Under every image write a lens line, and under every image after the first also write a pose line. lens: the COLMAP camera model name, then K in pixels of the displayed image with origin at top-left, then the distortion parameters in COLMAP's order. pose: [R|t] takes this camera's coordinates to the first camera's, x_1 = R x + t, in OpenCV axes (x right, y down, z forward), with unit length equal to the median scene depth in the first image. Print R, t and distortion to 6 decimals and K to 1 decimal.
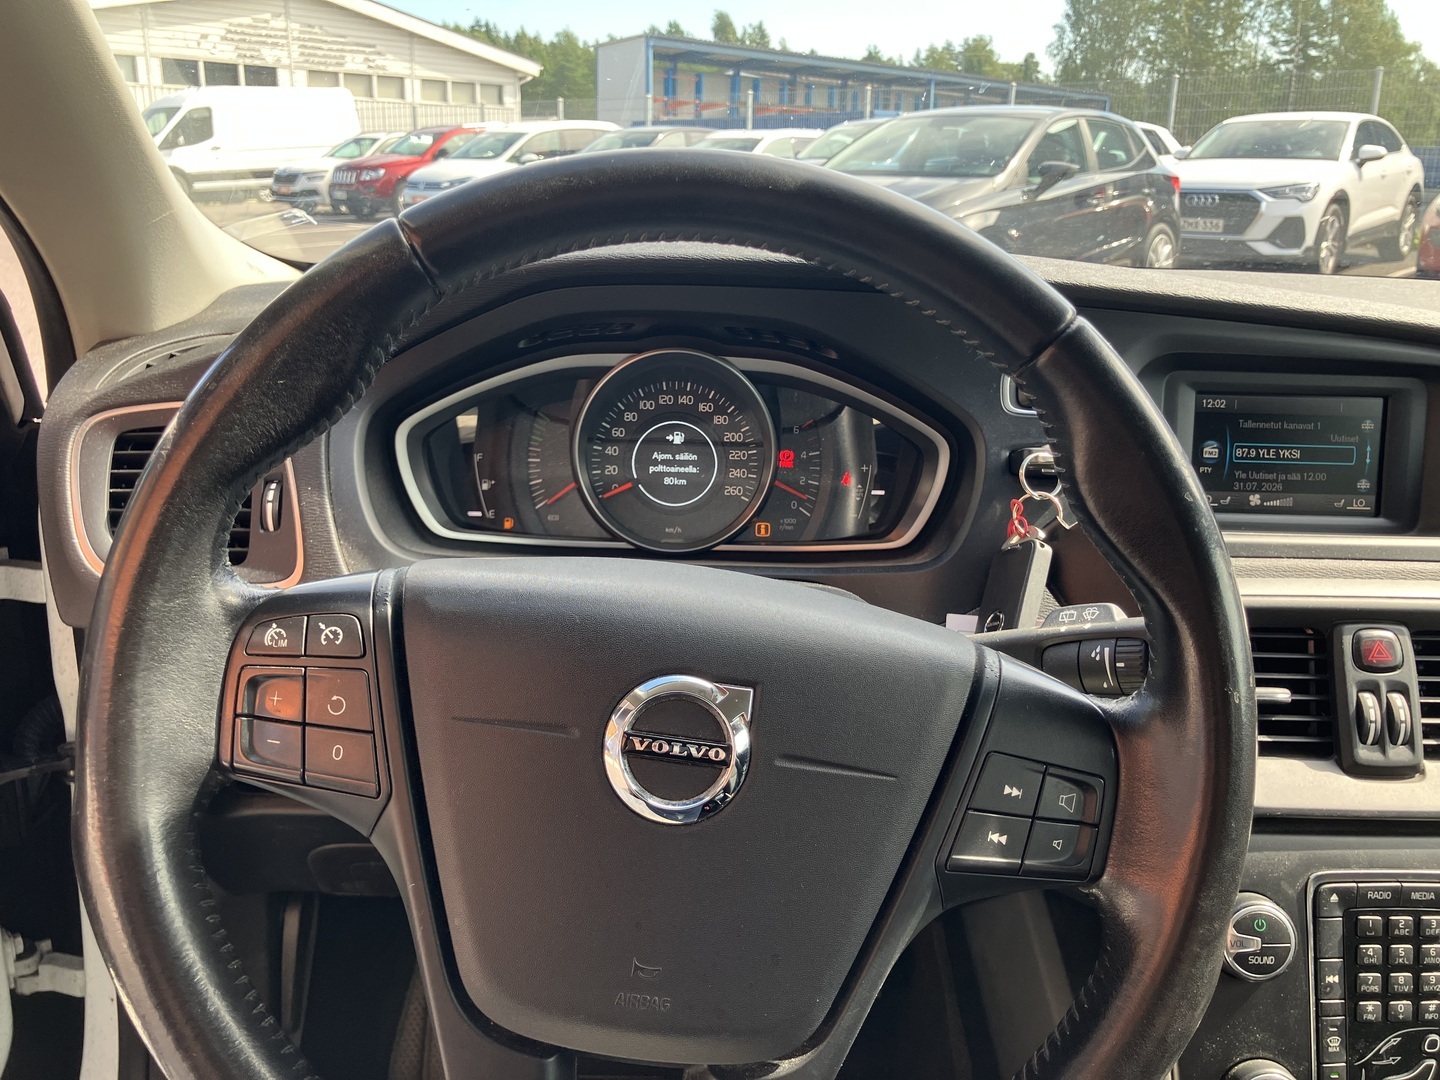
lens RADIAL K [[1192.8, 0, 713.1], [0, 1192.8, 534.5], [0, 0, 1]] dist [0.010073, -0.000806]
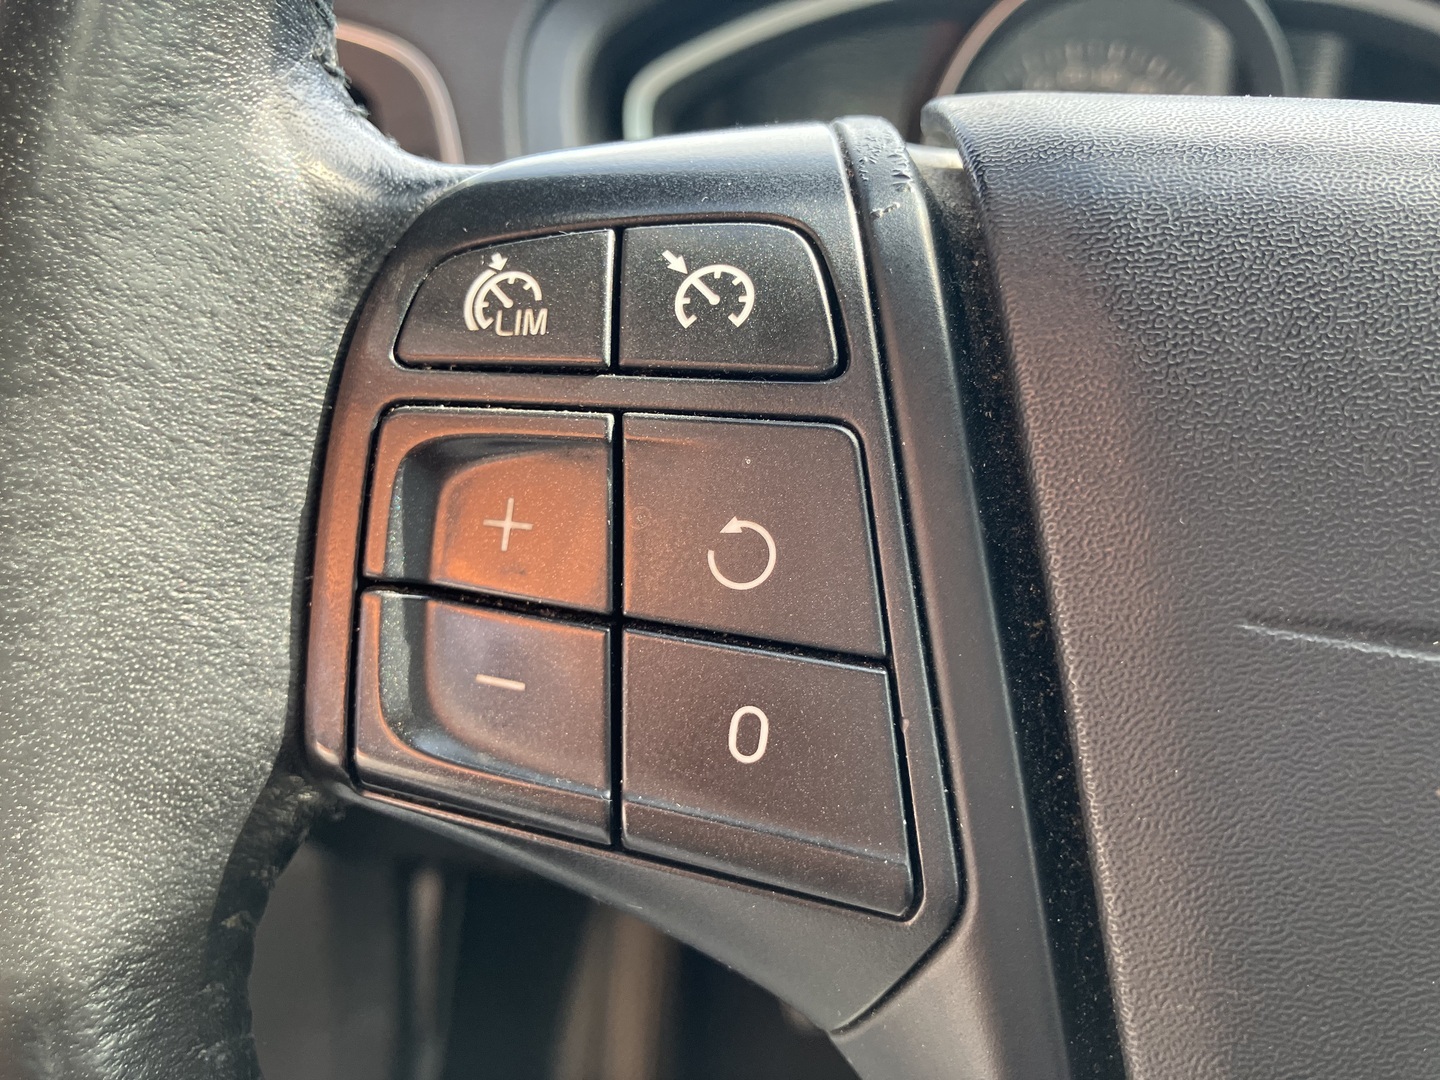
lens RADIAL K [[1192.8, 0, 712.9], [0, 1192.8, 536.5], [0, 0, 1]] dist [0.010073, -0.000806]
pose [[0.996373, 0.026824, -0.080759, -0.297671], [-0.020427, 0.996664, 0.079011, 0.117584], [0.082609, -0.077075, 0.993597, 0.735117]]
